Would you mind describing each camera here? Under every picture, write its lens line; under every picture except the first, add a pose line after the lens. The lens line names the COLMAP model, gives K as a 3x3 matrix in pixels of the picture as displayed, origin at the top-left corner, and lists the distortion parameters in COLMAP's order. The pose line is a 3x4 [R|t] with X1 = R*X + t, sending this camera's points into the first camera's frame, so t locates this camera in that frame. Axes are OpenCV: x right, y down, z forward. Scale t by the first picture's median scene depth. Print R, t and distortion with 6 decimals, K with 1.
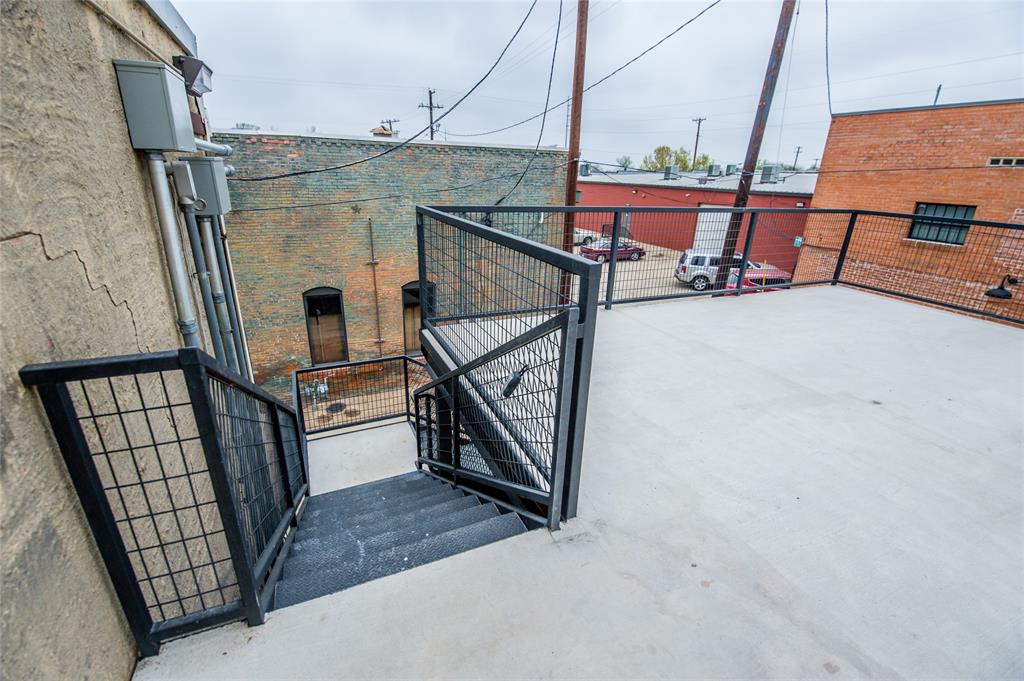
lens RADIAL K [[442.6, 0, 509.4], [0, 442.6, 334.5], [0, 0, 1]] dist [-0.000856, -0.008947]
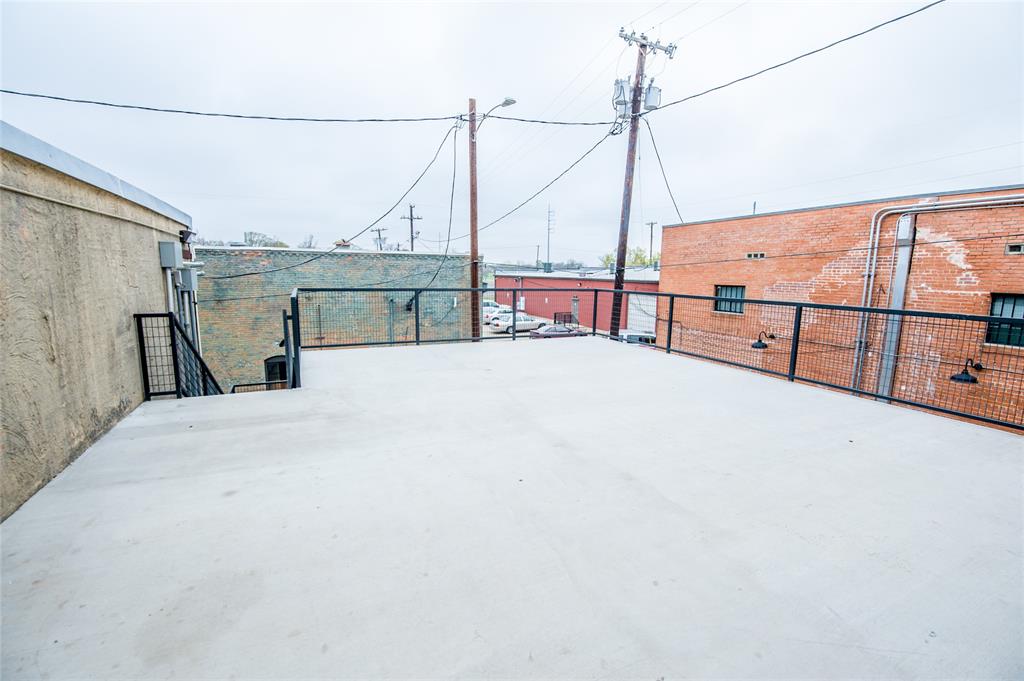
lens RADIAL K [[442.6, 0, 509.4], [0, 442.6, 334.5], [0, 0, 1]] dist [-0.000856, -0.008947]
pose [[0.999720, -0.020584, 0.011636, 0.266811], [0.022539, 0.978318, -0.205879, 0.127129], [-0.007146, 0.206084, 0.978508, -0.337101]]
